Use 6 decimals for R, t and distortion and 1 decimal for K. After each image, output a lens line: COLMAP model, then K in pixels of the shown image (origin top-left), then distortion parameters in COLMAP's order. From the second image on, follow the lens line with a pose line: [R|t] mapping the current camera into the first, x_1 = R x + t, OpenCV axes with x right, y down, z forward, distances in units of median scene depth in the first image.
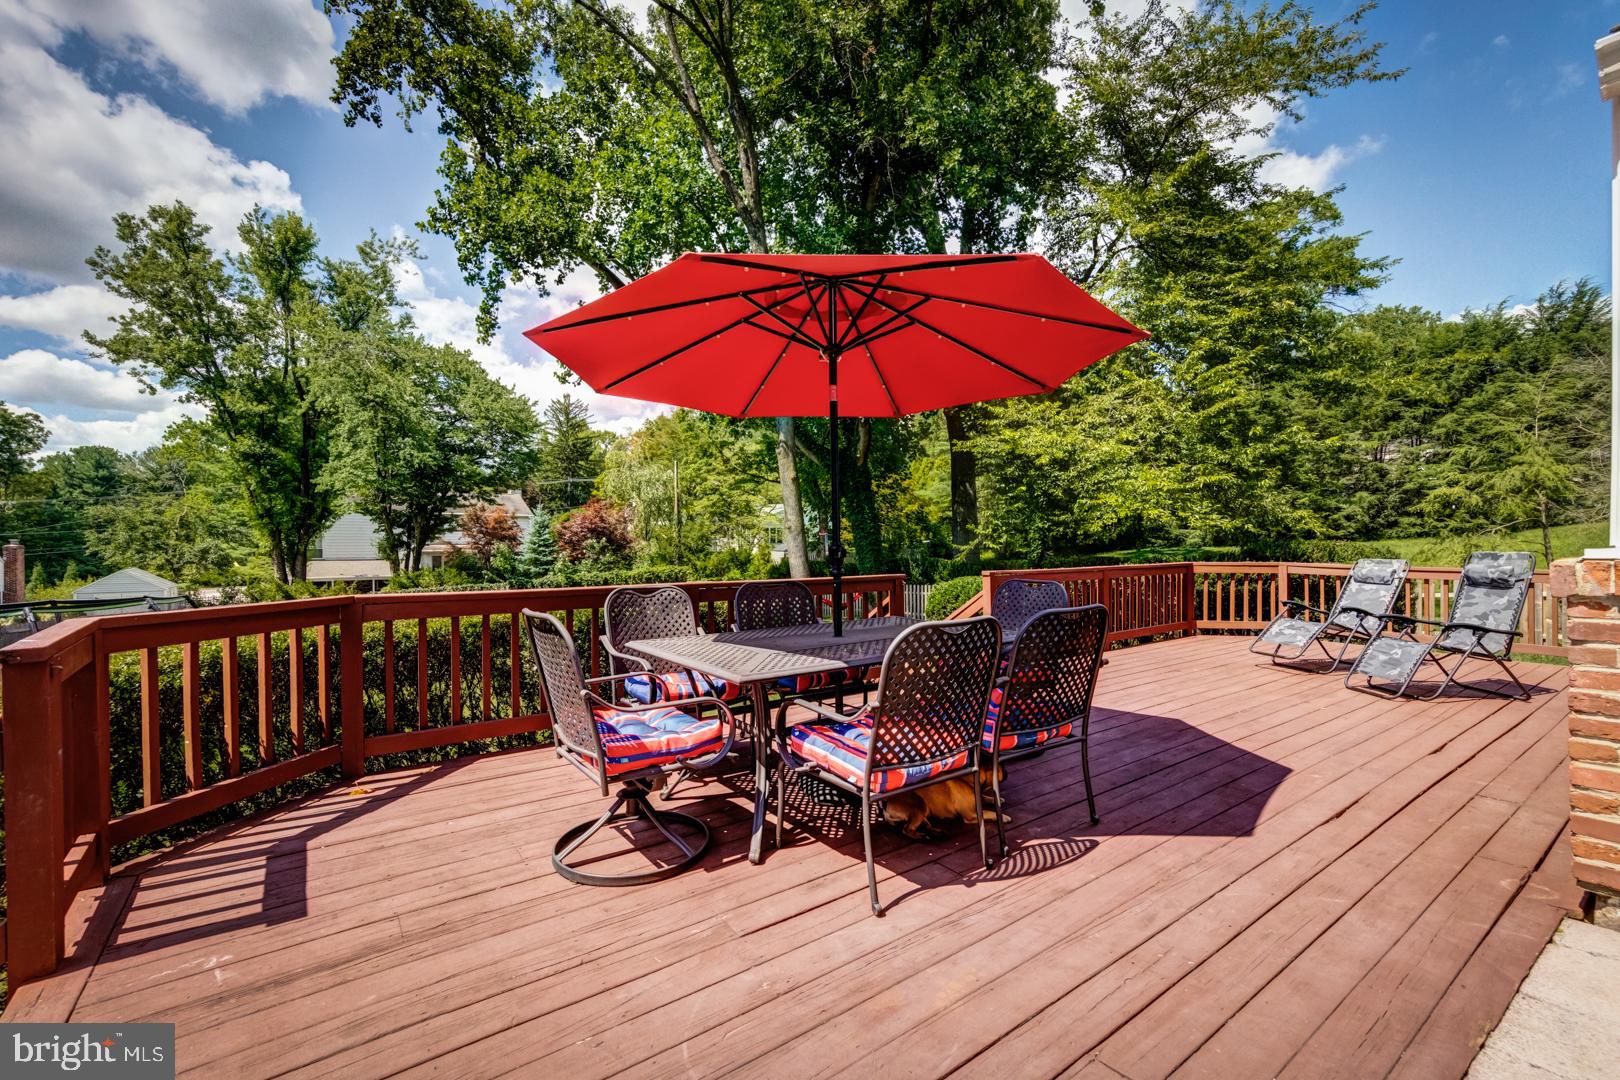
lens RADIAL K [[697.7, 0, 810.0], [0, 697.7, 540.0], [0, 0, 1]] dist [0.001925, 0.000168]
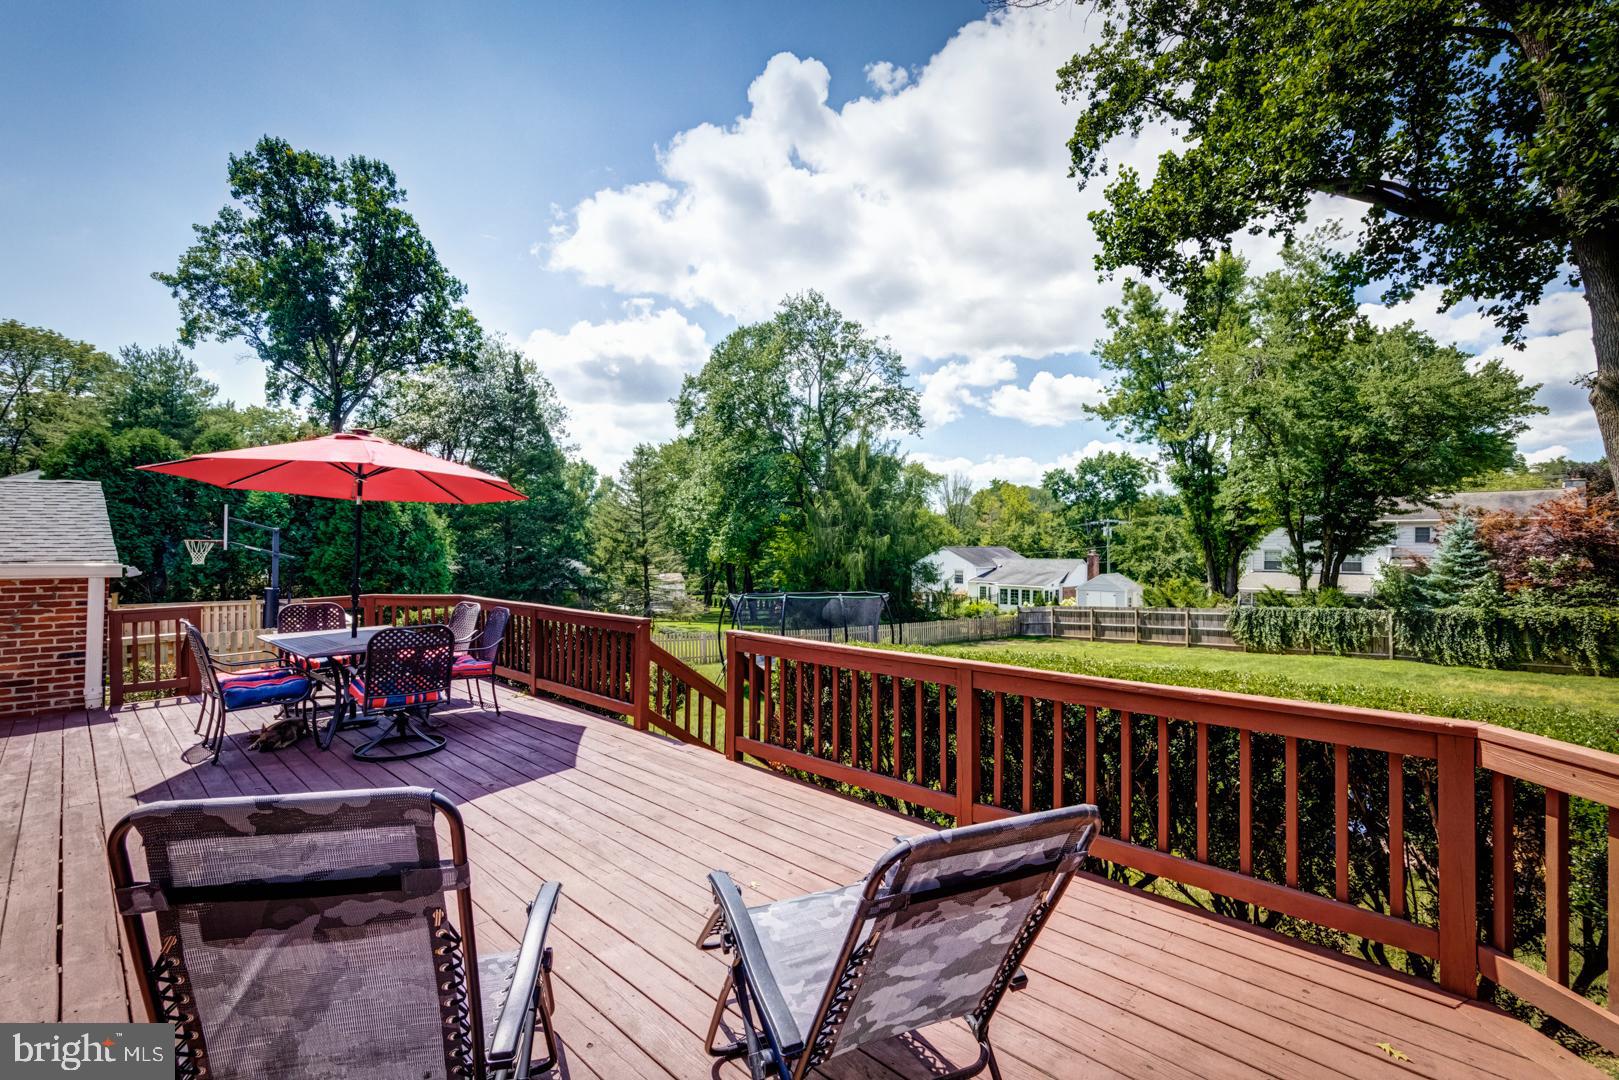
lens RADIAL K [[681.1, 0, 809.5], [0, 681.1, 540.0], [0, 0, 1]] dist [0.009710, -0.000156]
pose [[0.192799, -0.009228, -0.981195, 0.172476], [0.000066, 0.999956, -0.009392, -0.009674], [0.981238, 0.001746, 0.192791, 0.177940]]
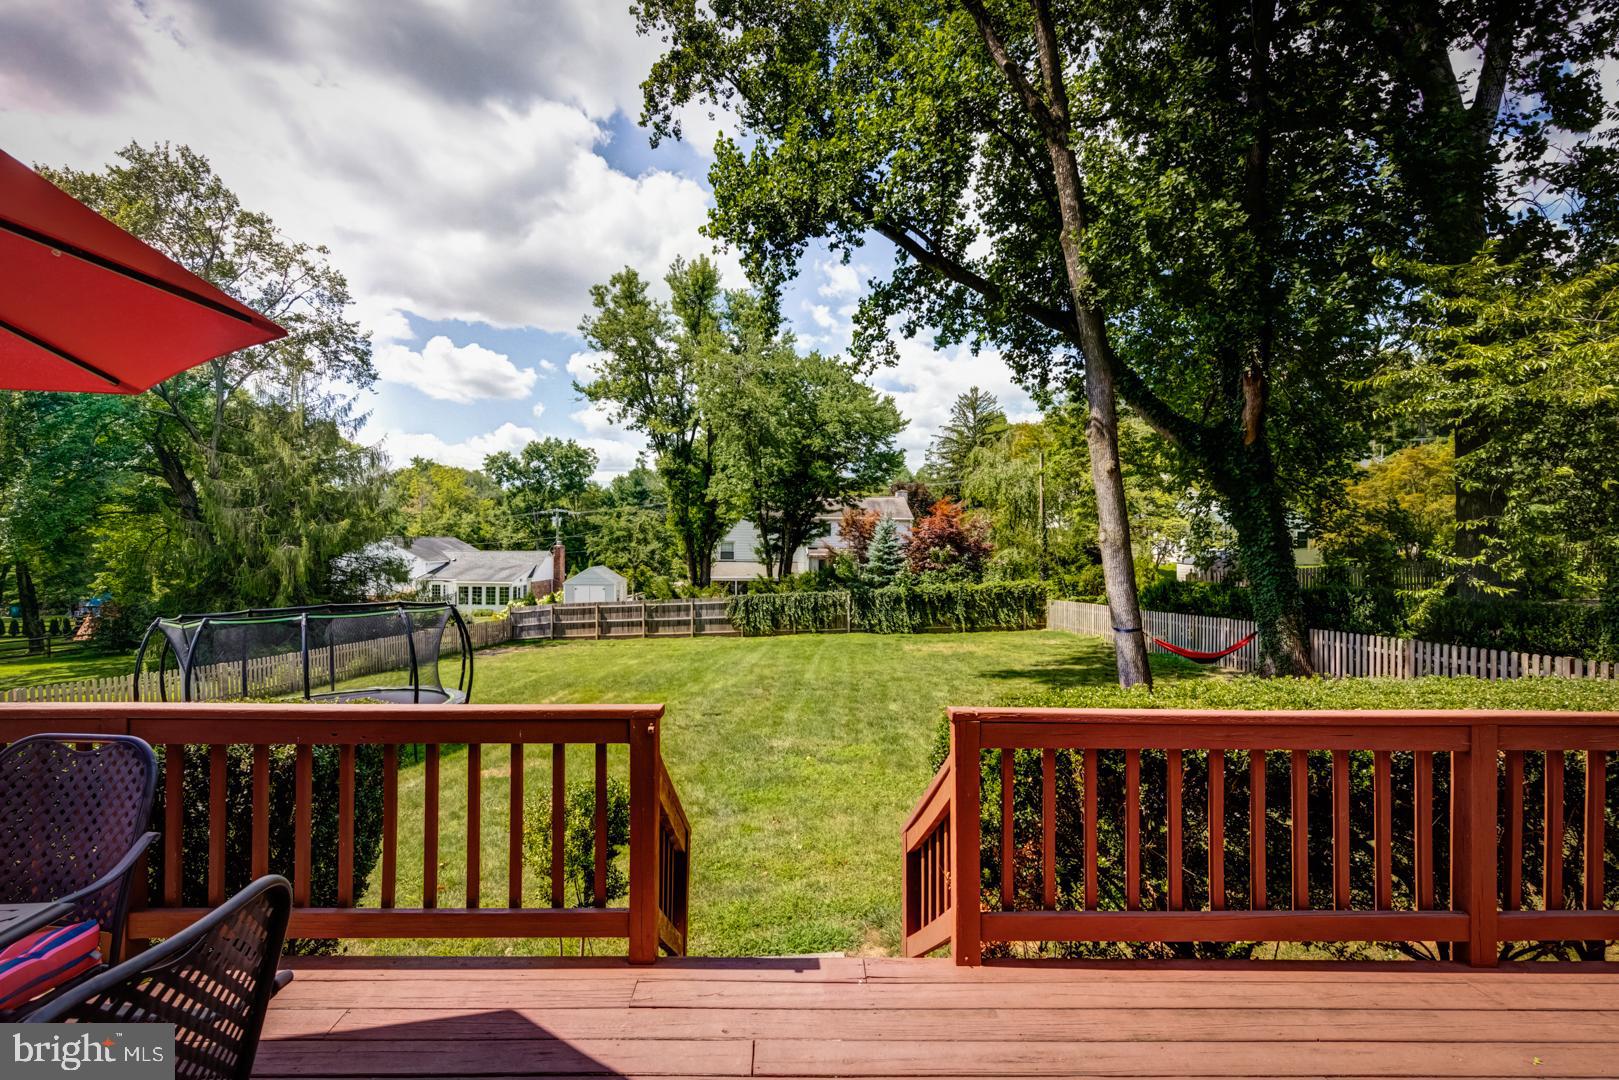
lens RADIAL K [[727.3, 0, 788.9], [0, 727.3, 543.2], [0, 0, 1]] dist [0.002296, 0.000077]
pose [[0.814128, 0.008469, -0.580624, 0.065417], [-0.005625, 0.999962, 0.006699, -0.010272], [0.580659, -0.002188, 0.814144, 0.123958]]
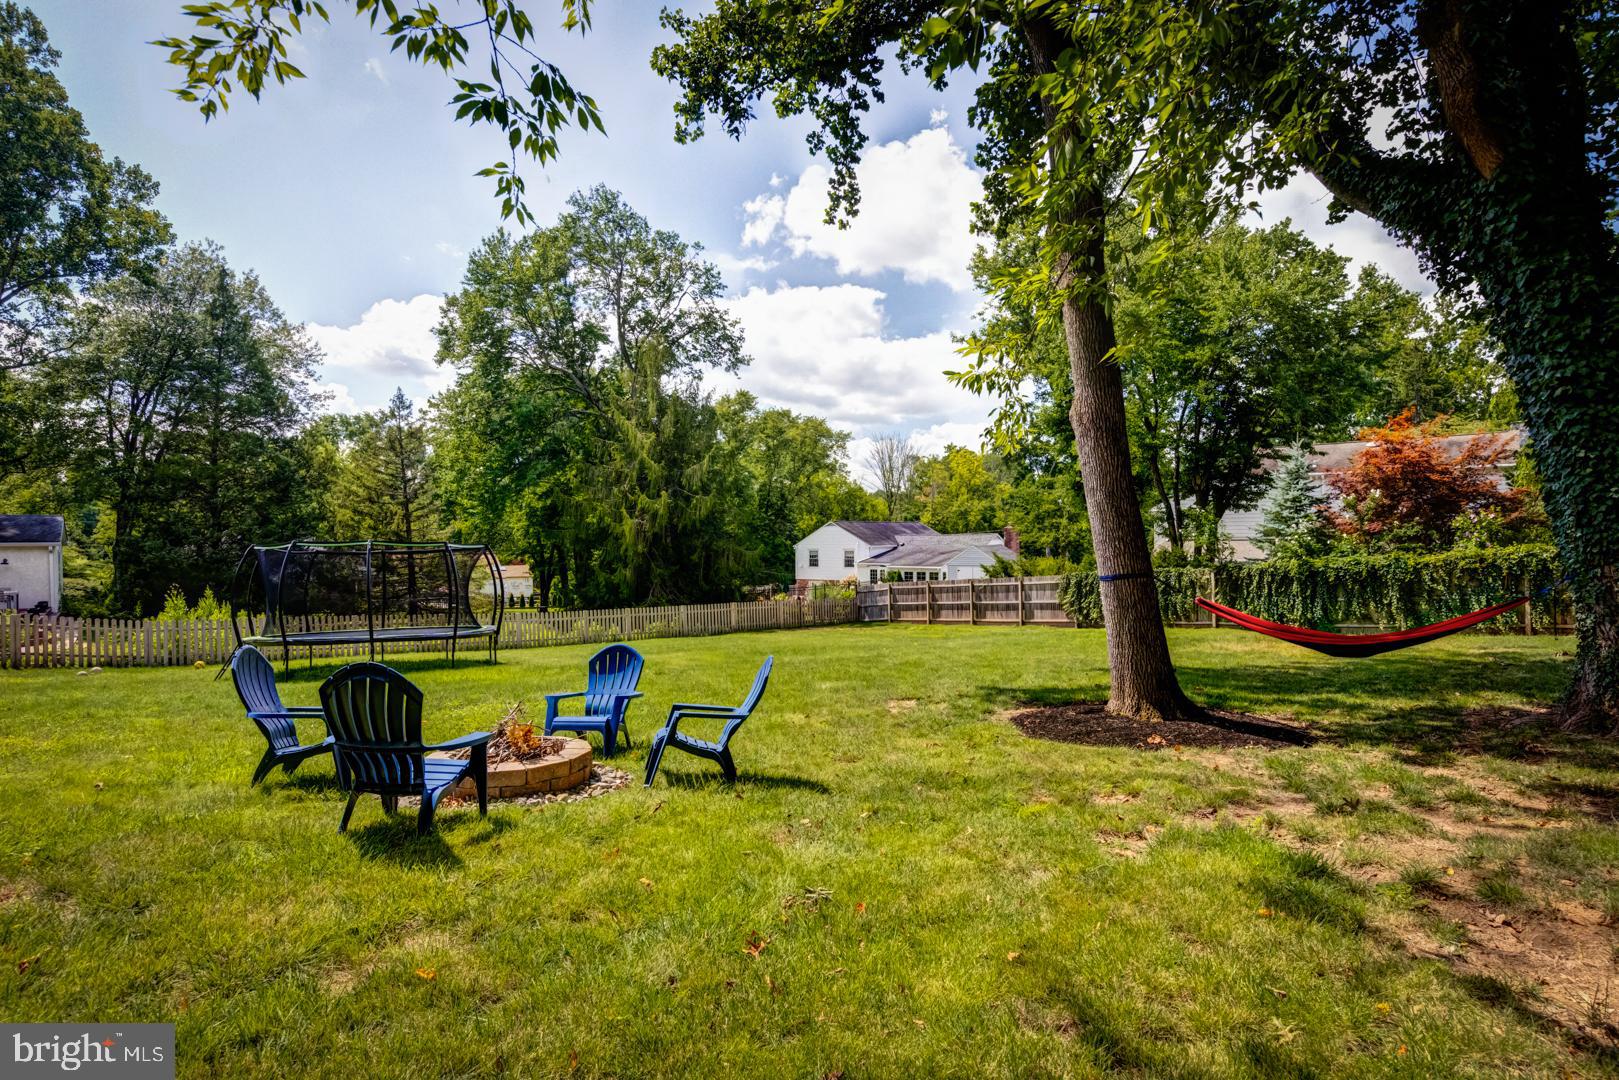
lens RADIAL K [[855.6, 0, 809.5], [0, 855.6, 540.0], [0, 0, 1]] dist [0.021239, 0.000604]
pose [[0.249276, -0.000143, -0.968433, 0.207105], [0.016213, 0.999860, 0.004026, 0.022498], [0.968297, -0.016705, 0.249243, 0.380758]]
